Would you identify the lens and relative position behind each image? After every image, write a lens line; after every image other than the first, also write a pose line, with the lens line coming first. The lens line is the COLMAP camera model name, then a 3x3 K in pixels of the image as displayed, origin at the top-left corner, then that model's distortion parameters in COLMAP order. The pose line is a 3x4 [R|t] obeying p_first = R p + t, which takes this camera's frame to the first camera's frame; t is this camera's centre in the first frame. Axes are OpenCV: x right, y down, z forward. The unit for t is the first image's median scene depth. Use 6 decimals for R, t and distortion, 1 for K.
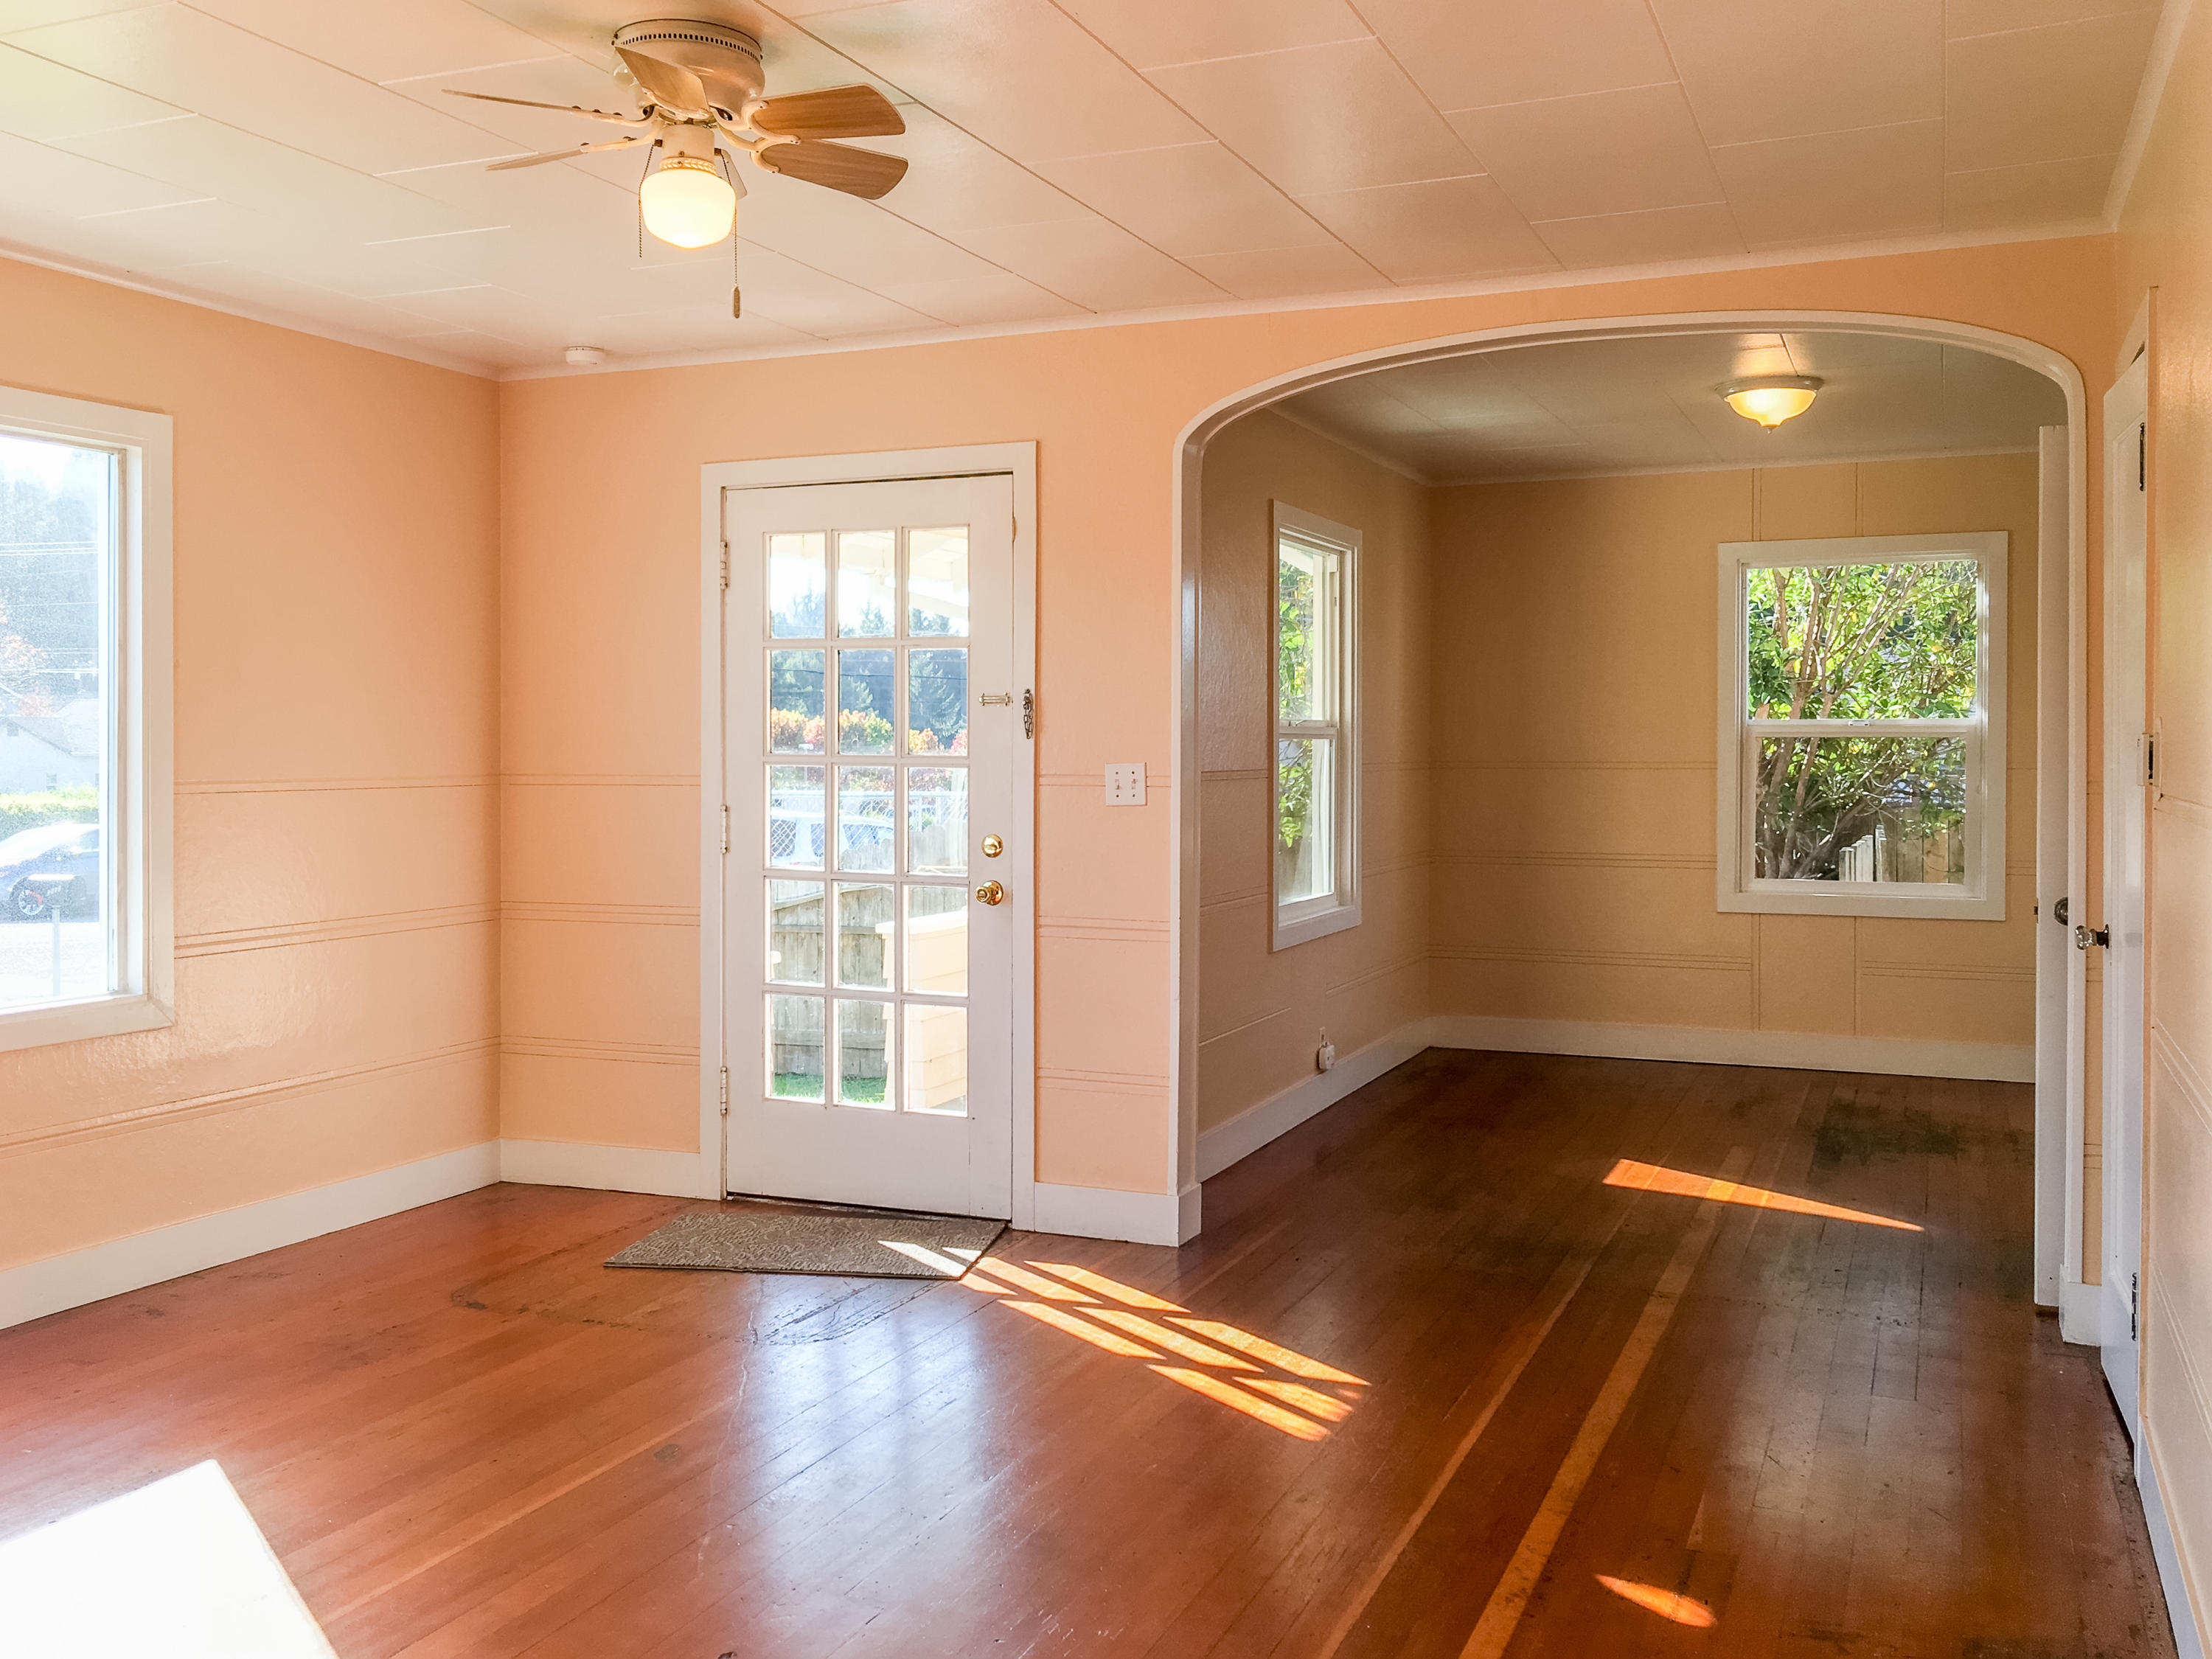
lens RADIAL K [[1976.3, 0, 1103.1], [0, 1976.3, 808.4], [0, 0, 1]] dist [0.066270, -0.124952]
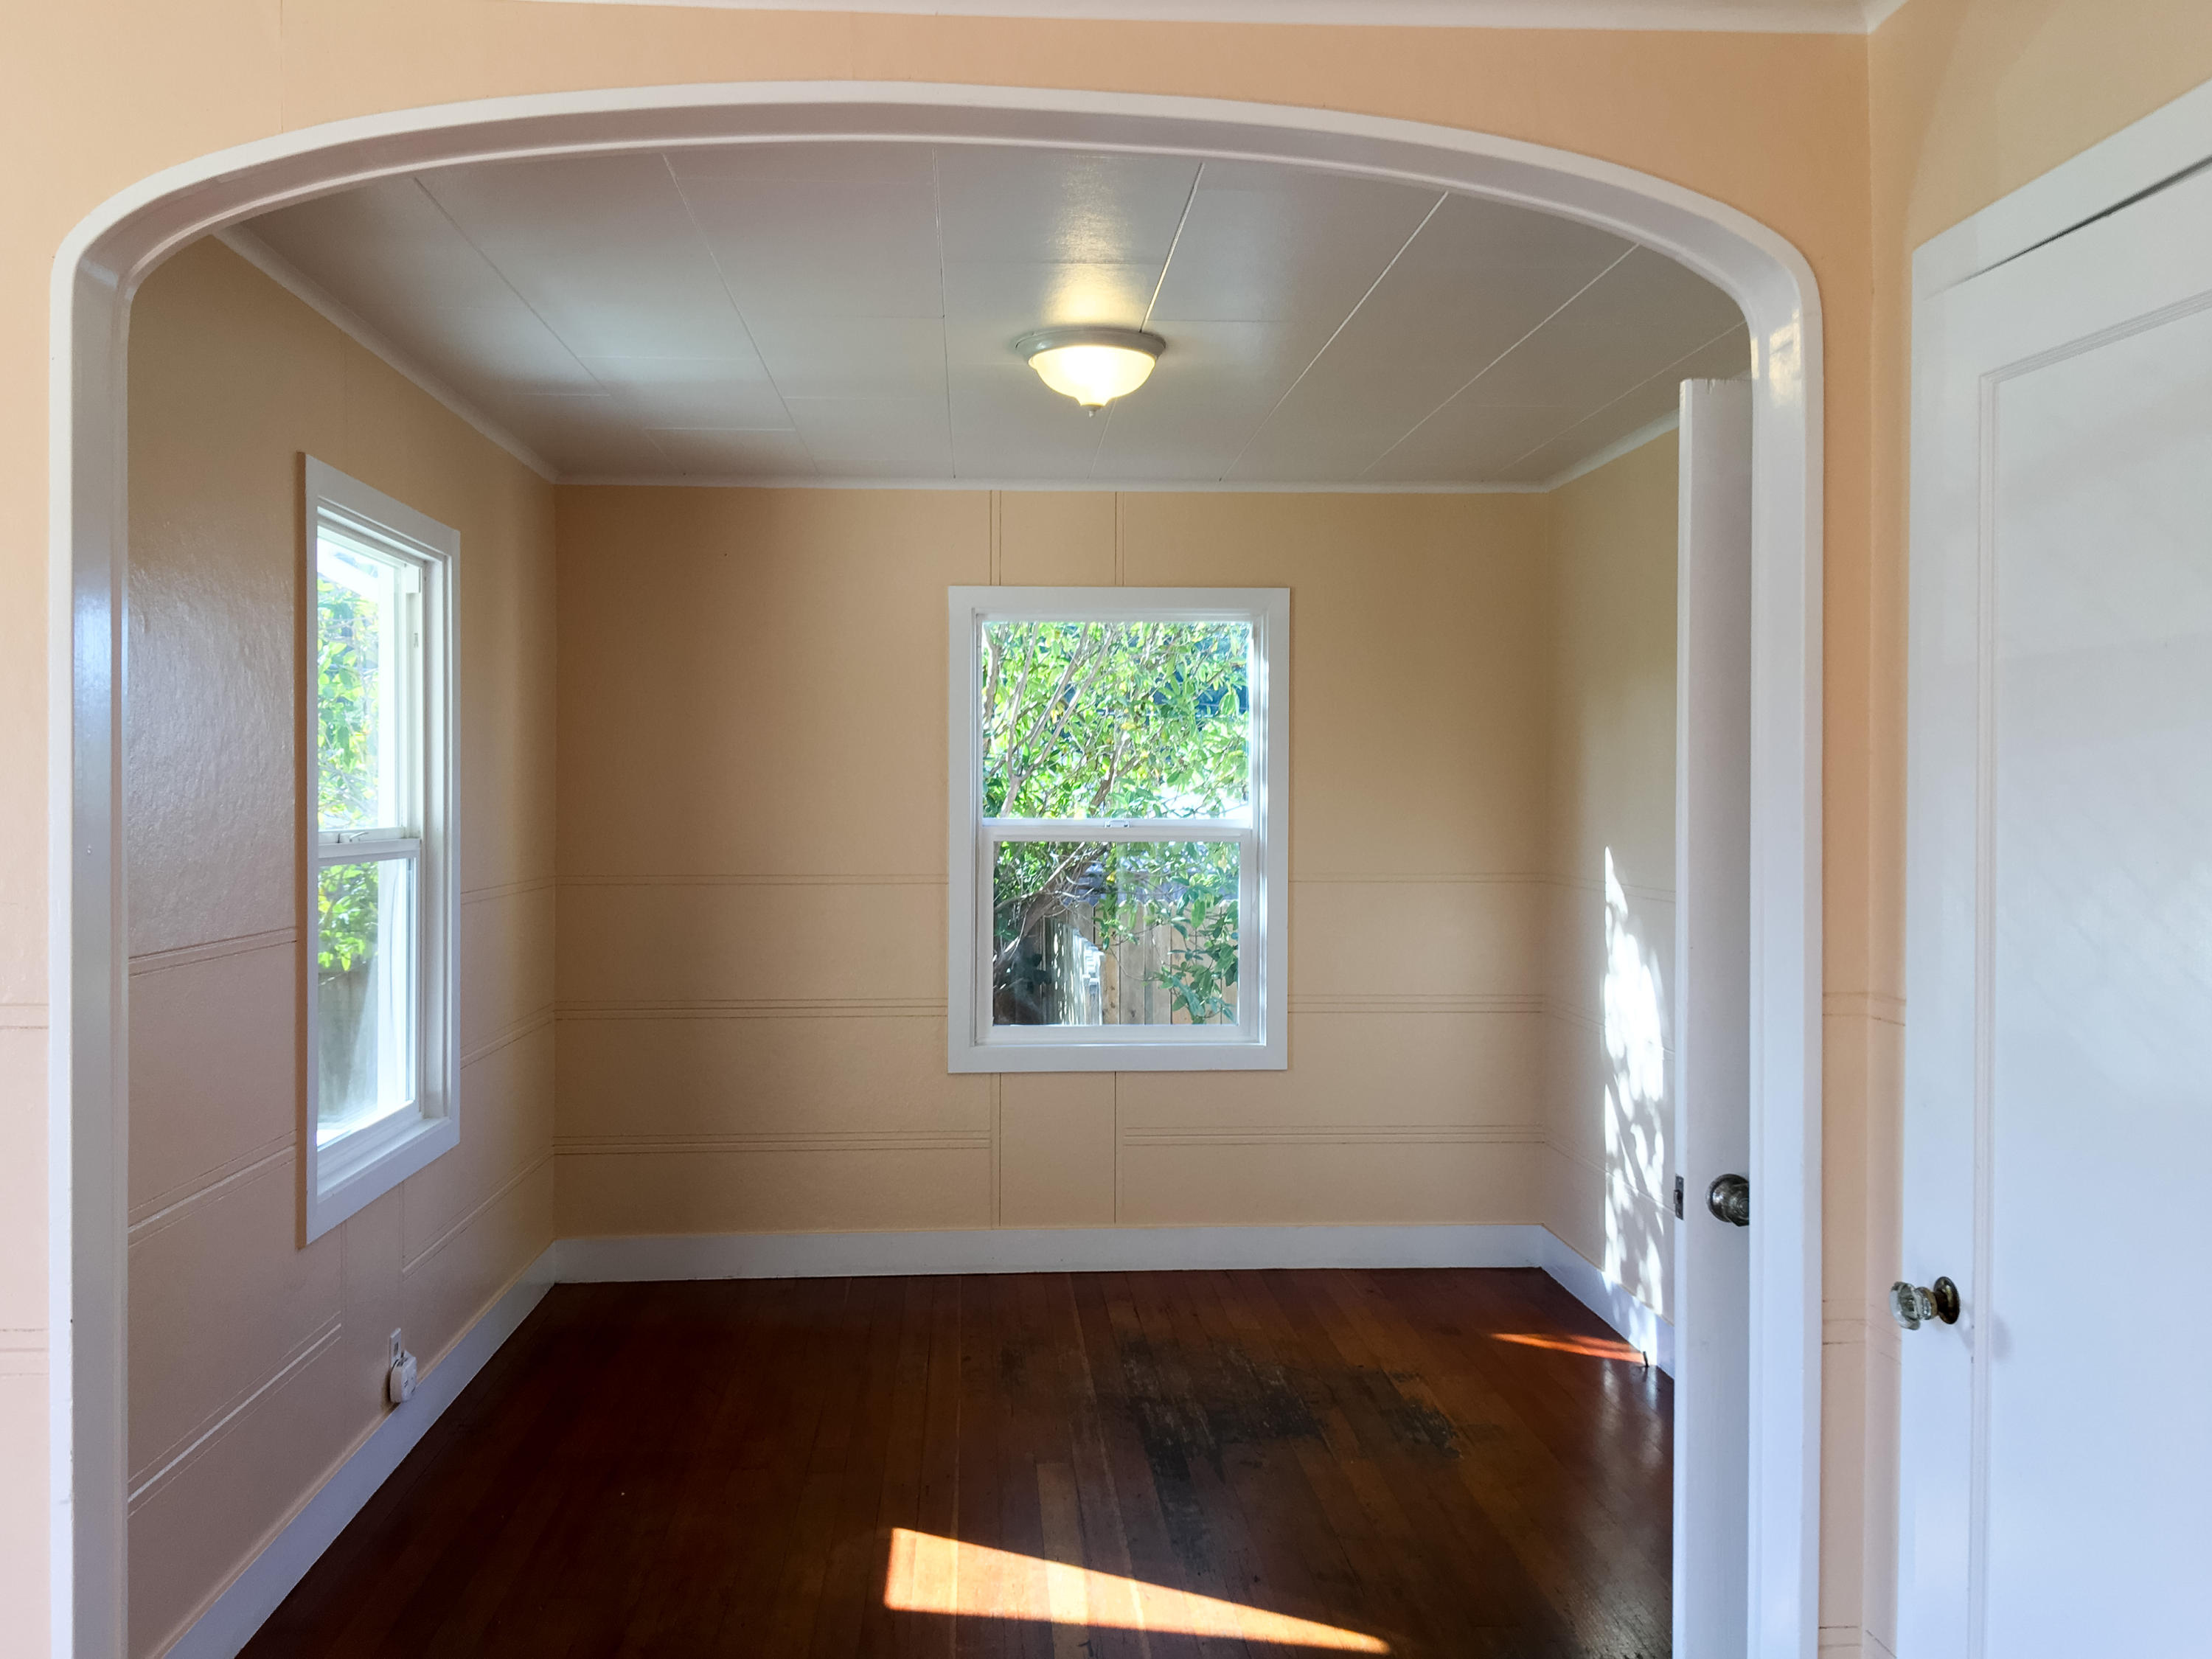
lens RADIAL K [[1976.3, 0, 1103.1], [0, 1976.3, 808.4], [0, 0, 1]] dist [0.066270, -0.124952]
pose [[0.897265, 0.000485, 0.441493, 0.034028], [0.012666, 0.999560, -0.026838, -0.031167], [-0.441312, 0.029673, 0.896863, 0.337411]]
